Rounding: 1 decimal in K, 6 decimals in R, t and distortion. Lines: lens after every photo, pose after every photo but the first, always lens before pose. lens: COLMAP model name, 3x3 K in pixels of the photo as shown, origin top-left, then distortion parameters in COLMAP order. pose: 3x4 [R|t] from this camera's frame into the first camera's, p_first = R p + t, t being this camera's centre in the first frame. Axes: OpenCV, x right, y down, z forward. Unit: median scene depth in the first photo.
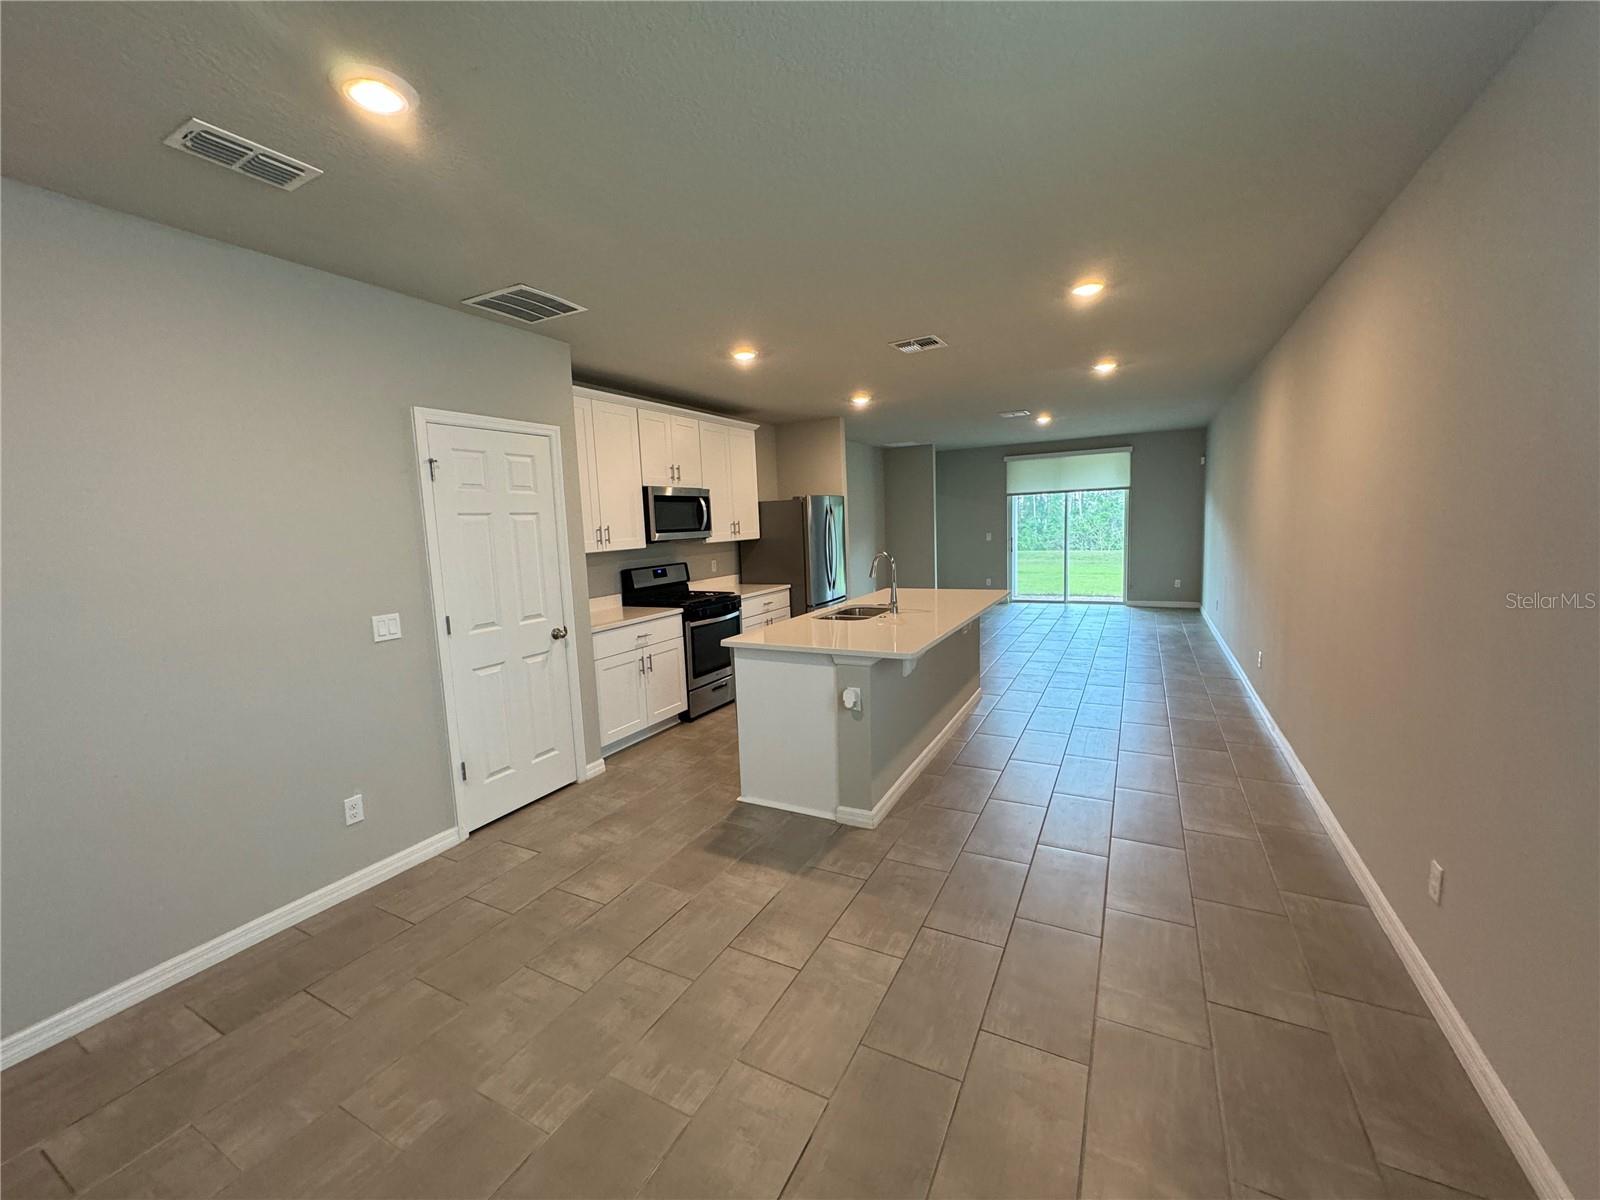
lens RADIAL K [[662.2, 0, 800.0], [0, 662.2, 600.0], [0, 0, 1]] dist [-0.000481, 0.000074]
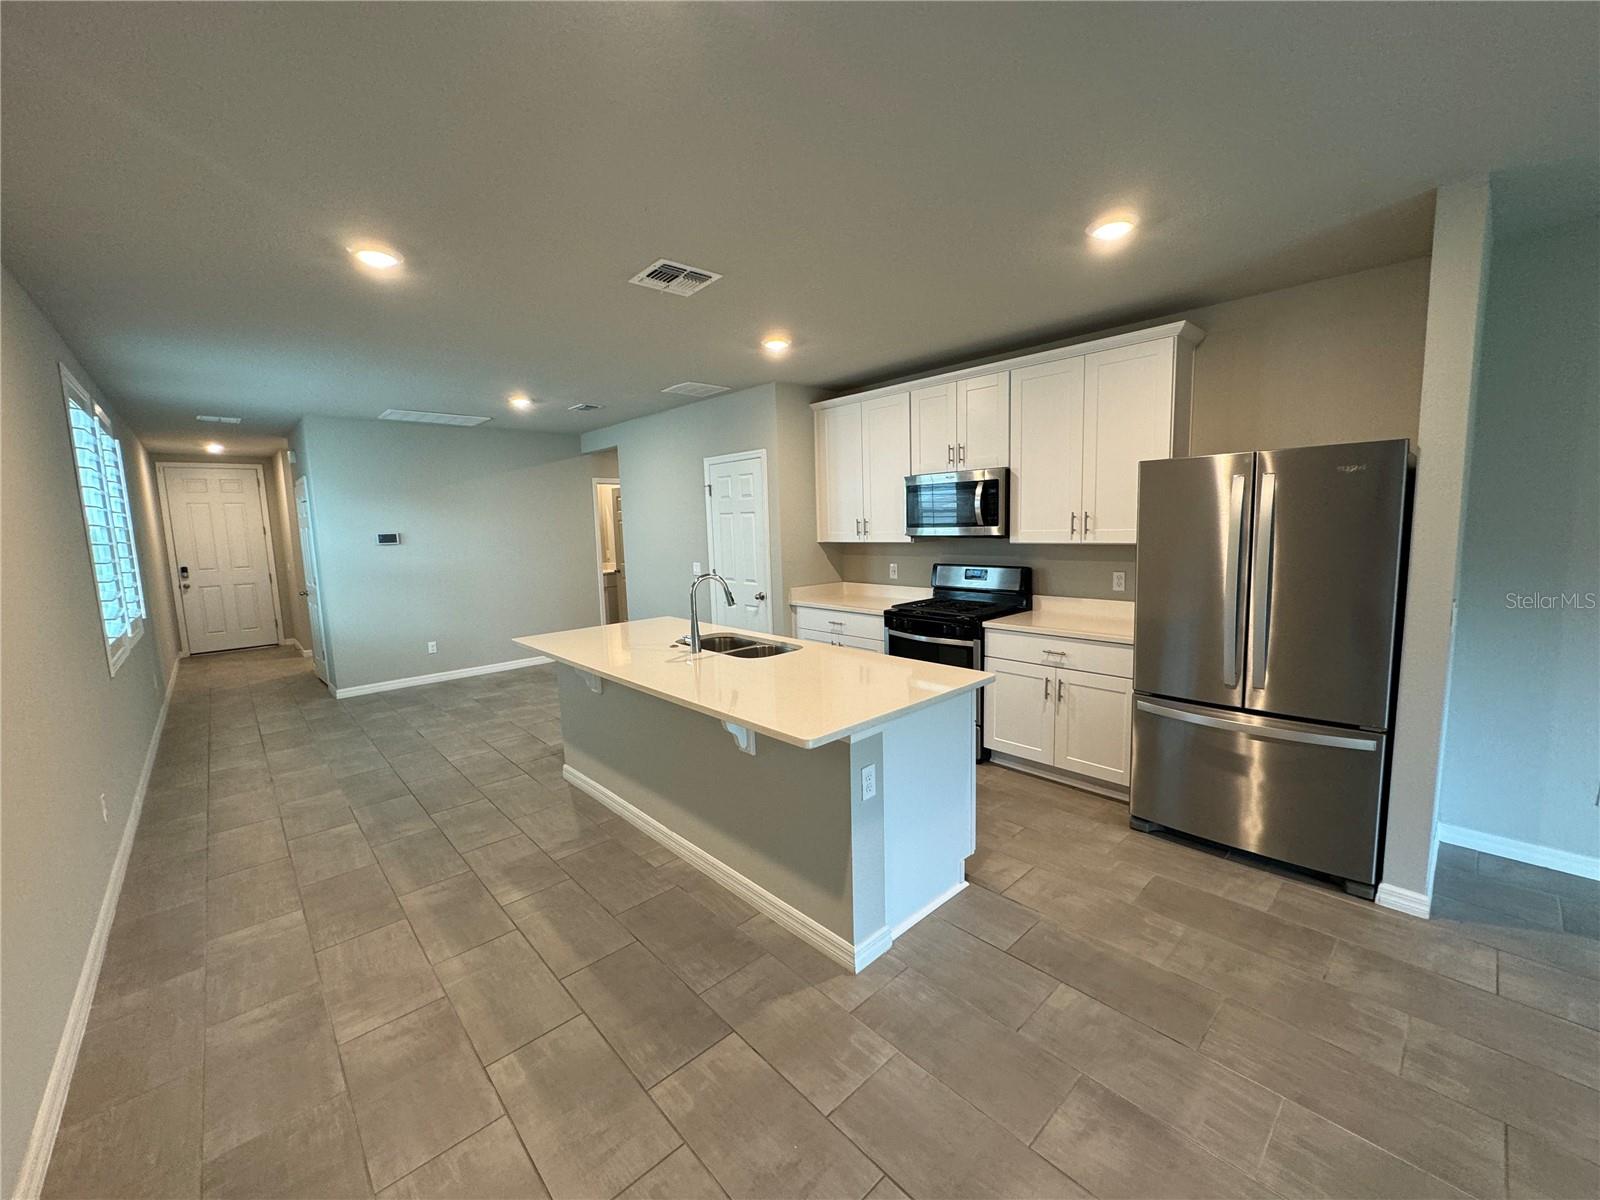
lens RADIAL K [[650.8, 0, 800.0], [0, 650.8, 600.0], [0, 0, 1]] dist [-0.001865, -0.000153]
pose [[-0.357029, 0.163437, -0.919684, 0.912898], [-0.066430, 0.977638, 0.199525, -0.230740], [0.931728, 0.132331, -0.338189, 1.579718]]
